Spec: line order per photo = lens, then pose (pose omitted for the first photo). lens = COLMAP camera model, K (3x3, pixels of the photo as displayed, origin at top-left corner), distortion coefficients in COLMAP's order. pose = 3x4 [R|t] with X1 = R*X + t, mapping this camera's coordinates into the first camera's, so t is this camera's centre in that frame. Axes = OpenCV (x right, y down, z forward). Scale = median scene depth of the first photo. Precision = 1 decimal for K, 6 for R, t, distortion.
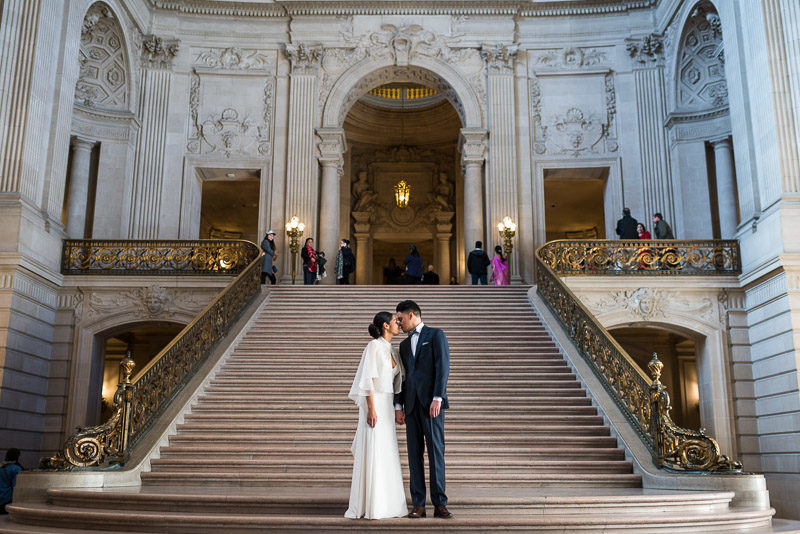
lens RADIAL K [[816.9, 0, 397.0], [0, 816.9, 288.6], [0, 0, 1]] dist [0.004170, 0.004647]
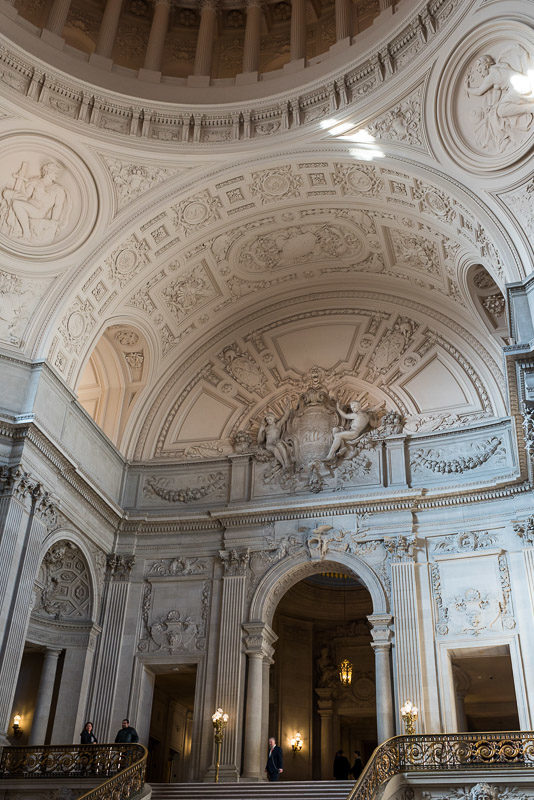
lens RADIAL K [[851.0, 0, 267.0], [0, 851.0, 400.0], [0, 0, 1]] dist [-0.017681, 0.006674]
pose [[0.962295, -0.128682, -0.239644, 0.253931], [0.030227, 0.926151, -0.375939, -0.038320], [0.270323, 0.354520, 0.895121, -0.157169]]
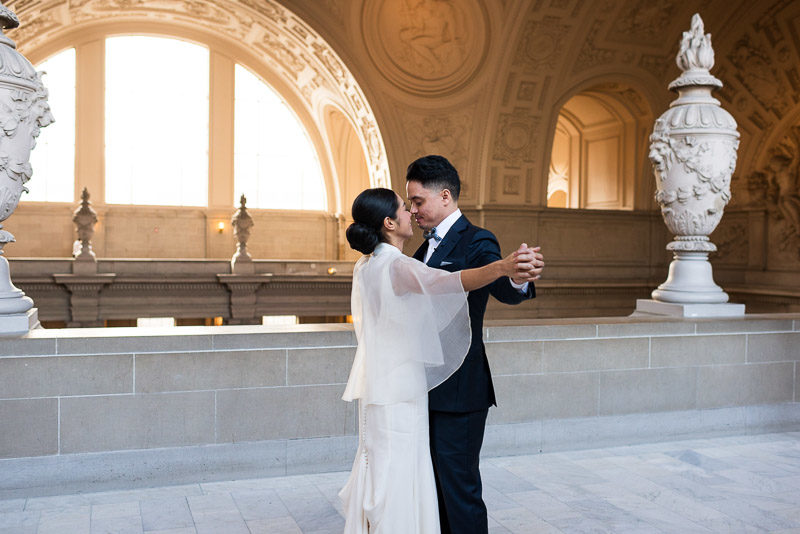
lens RADIAL K [[813.7, 0, 400.0], [0, 813.7, 267.0], [0, 0, 1]] dist [-0.014929, -0.007446]
pose [[0.346549, 0.024313, -0.937717, 0.699653], [0.191722, 0.976725, 0.096179, -0.569560], [0.918230, -0.213112, 0.333822, 0.270704]]
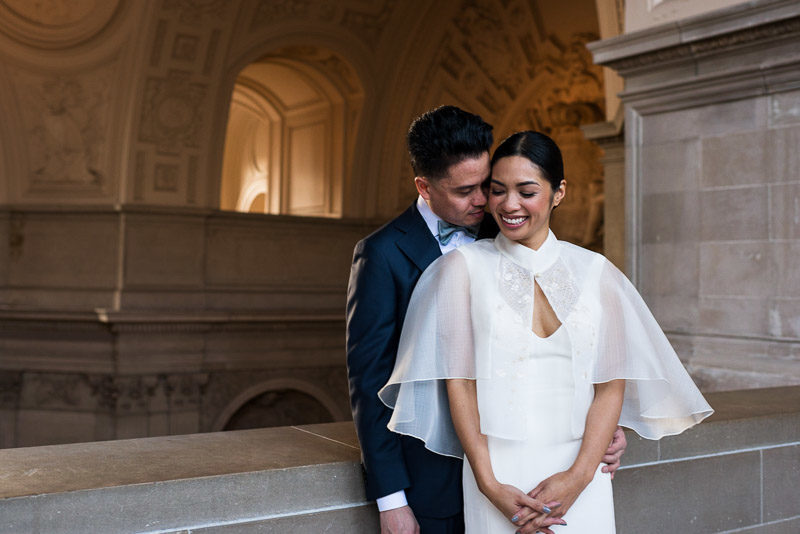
lens RADIAL K [[940.0, 0, 369.6], [0, 940.0, 220.9], [0, 0, 1]] dist [-0.014561, -0.018542]
pose [[0.553821, -0.040386, -0.831656, 0.577845], [0.162951, 0.984766, 0.060693, -0.524706], [0.816535, -0.169132, 0.551965, 0.454622]]
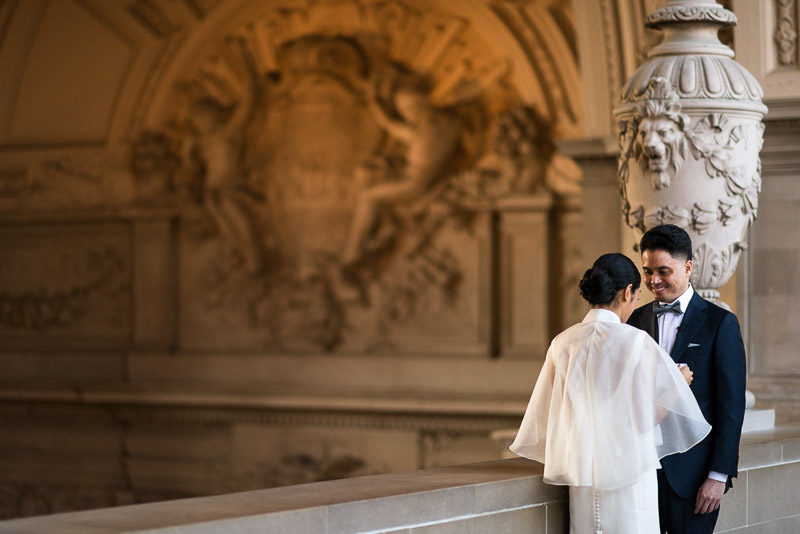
lens RADIAL K [[2125.9, 0, 400.0], [0, 2125.9, 267.0], [0, 0, 1]] dist [-0.022054, -0.470898]
pose [[0.852611, -0.010557, -0.522440, 0.639195], [0.112835, 0.979928, 0.164344, -0.608819], [0.510219, -0.199071, 0.836688, 0.101206]]
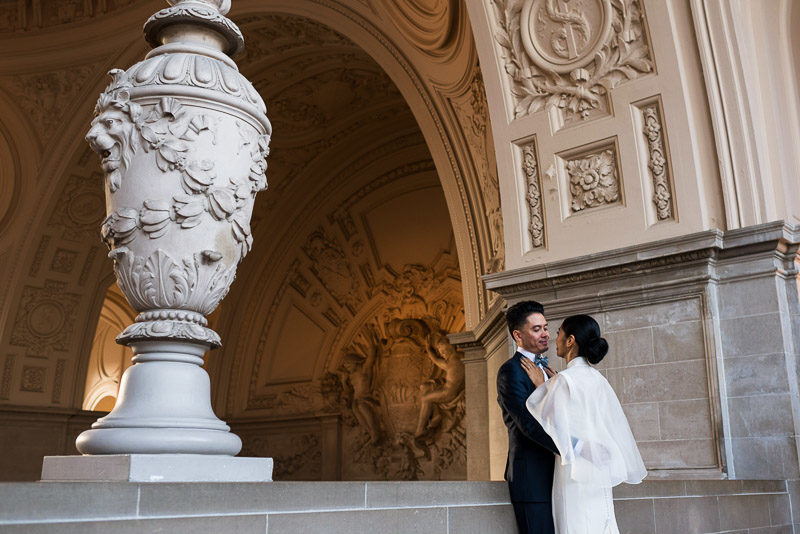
lens RADIAL K [[851.0, 0, 437.1], [0, 851.0, 245.0], [0, 0, 1]] dist [-0.017681, 0.006674]
pose [[0.772566, -0.181019, -0.608583, 0.598119], [0.148992, 0.983420, -0.103373, -0.526349], [0.617205, -0.010812, 0.786728, 0.370475]]
